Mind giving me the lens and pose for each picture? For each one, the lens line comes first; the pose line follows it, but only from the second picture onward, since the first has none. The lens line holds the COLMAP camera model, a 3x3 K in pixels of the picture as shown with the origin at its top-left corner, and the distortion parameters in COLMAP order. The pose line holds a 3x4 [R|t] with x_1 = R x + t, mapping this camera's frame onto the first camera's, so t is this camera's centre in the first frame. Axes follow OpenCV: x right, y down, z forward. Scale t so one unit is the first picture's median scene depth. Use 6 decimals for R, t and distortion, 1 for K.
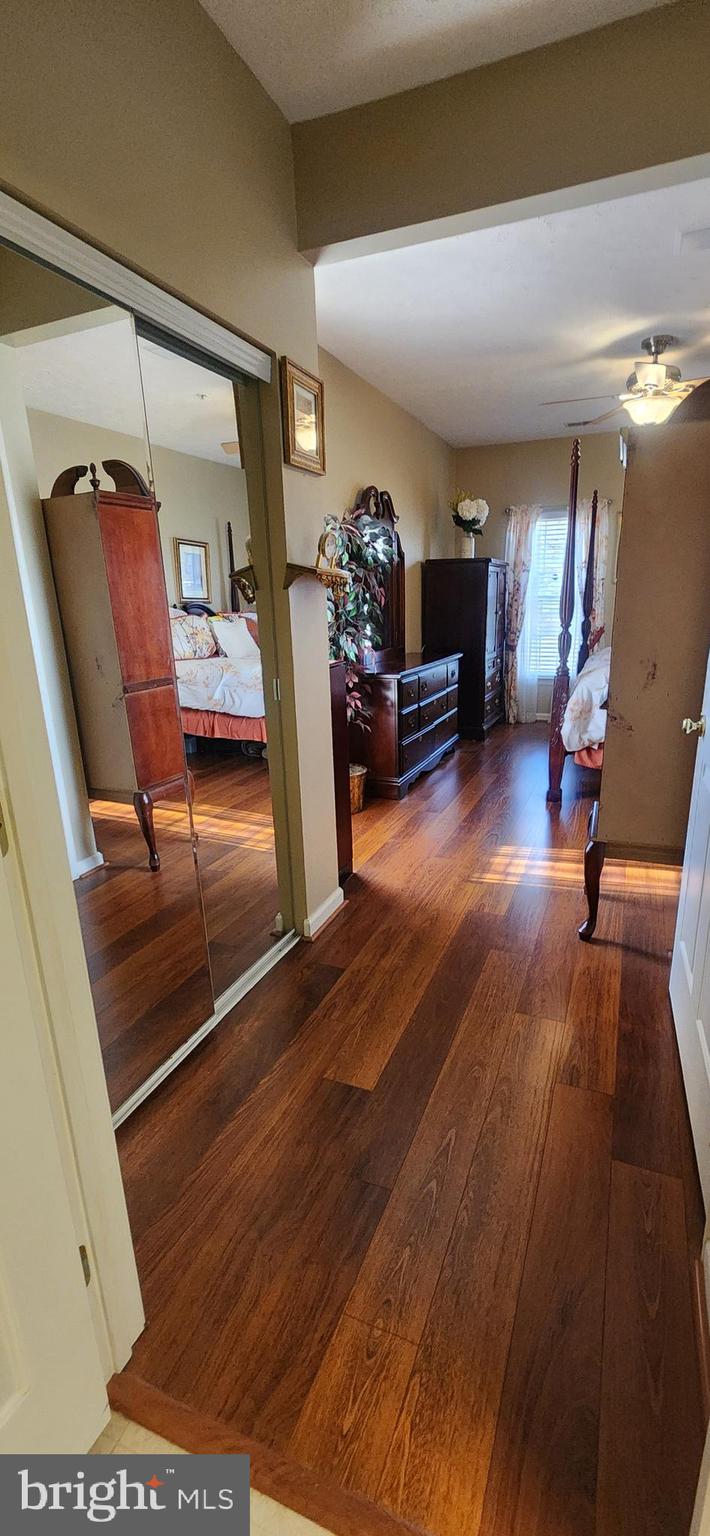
lens RADIAL K [[657.4, 0, 374.0], [0, 657.4, 763.2], [0, 0, 1]] dist [0.002110, 0.000243]
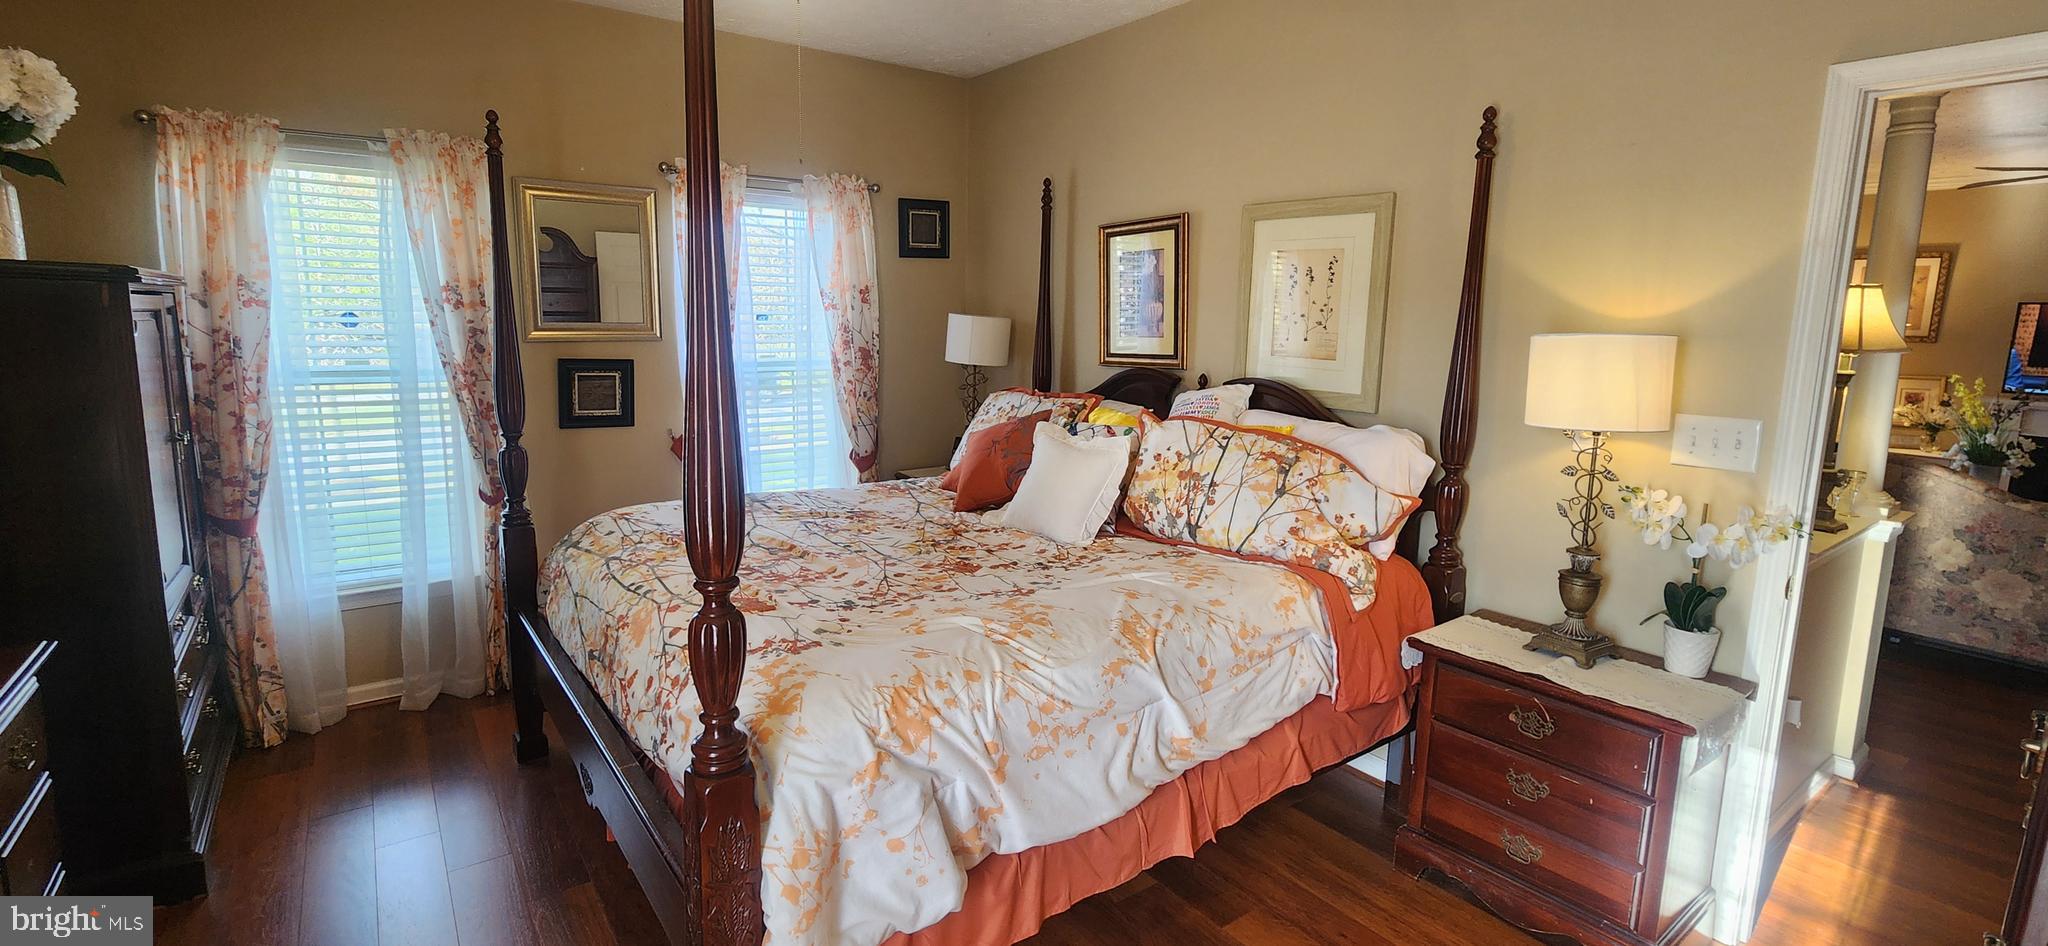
lens RADIAL K [[876.6, 0, 1030.2], [0, 876.6, 442.2], [0, 0, 1]] dist [0.002110, 0.000243]
pose [[0.510545, -0.095740, 0.854504, 0.040442], [0.182433, 0.983218, 0.001162, -0.147762], [-0.840275, 0.155297, 0.519443, 0.434255]]
